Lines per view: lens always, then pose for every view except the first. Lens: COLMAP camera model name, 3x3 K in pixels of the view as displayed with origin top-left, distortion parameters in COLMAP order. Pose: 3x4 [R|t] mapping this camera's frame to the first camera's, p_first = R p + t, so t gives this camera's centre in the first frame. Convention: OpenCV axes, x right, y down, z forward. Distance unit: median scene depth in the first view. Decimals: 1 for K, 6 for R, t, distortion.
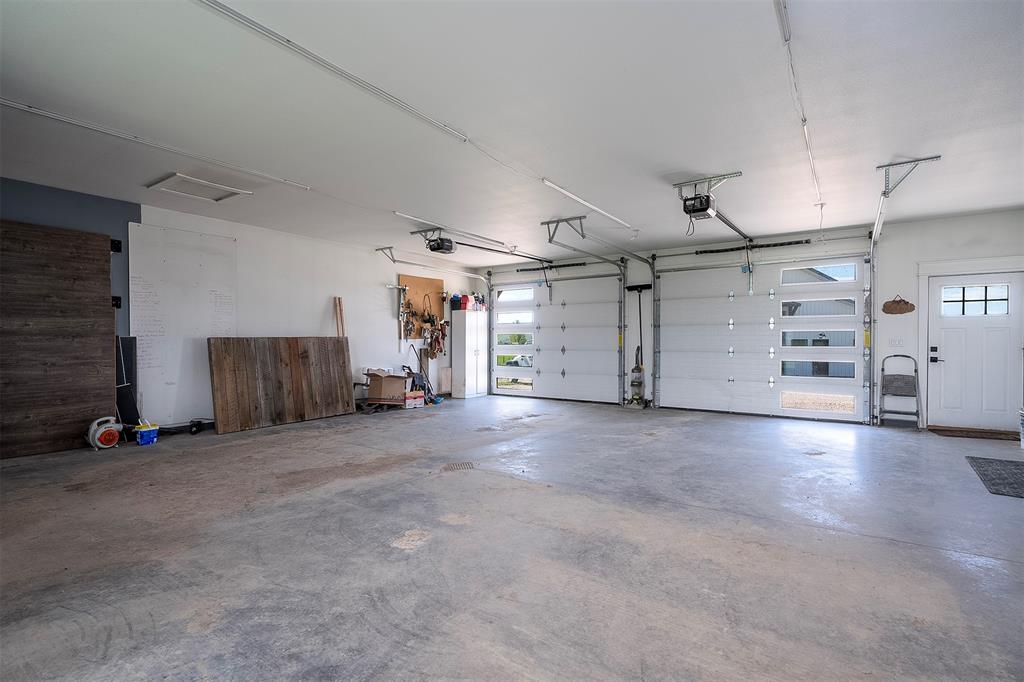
lens RADIAL K [[490.1, 0, 512.0], [0, 490.1, 341.0], [0, 0, 1]] dist [0.000137, 0.000017]
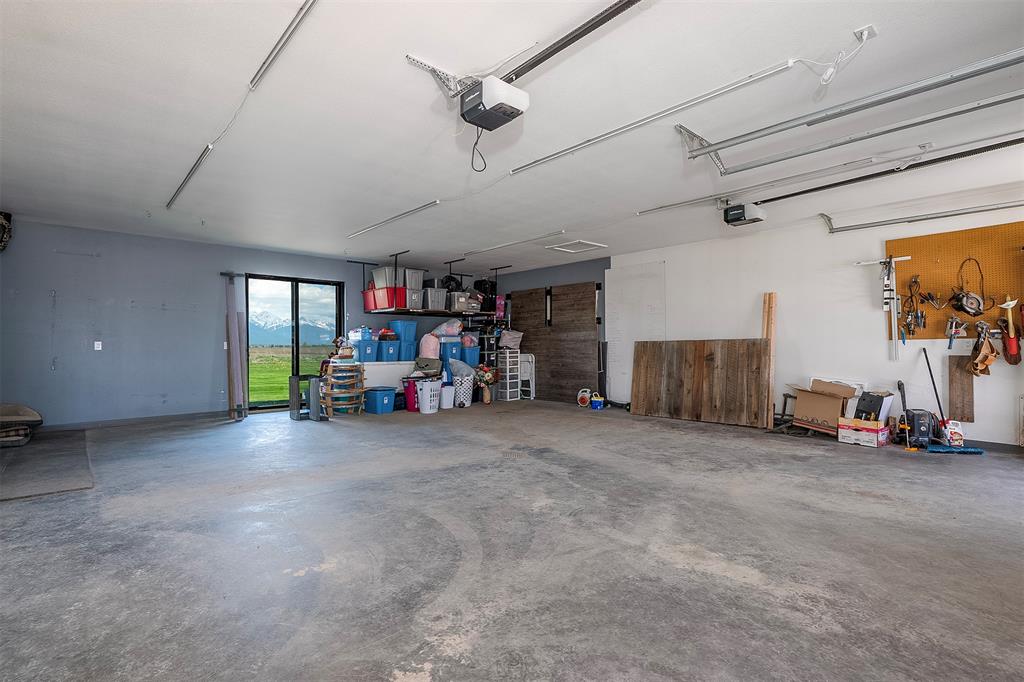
lens RADIAL K [[505.3, 0, 512.0], [0, 505.3, 341.0], [0, 0, 1]] dist [0.001782, 0.000039]
pose [[-0.247668, -0.006237, -0.968825, 0.747712], [0.004885, 0.999959, -0.007686, 0.000437], [0.968833, -0.006636, -0.247628, 0.932520]]
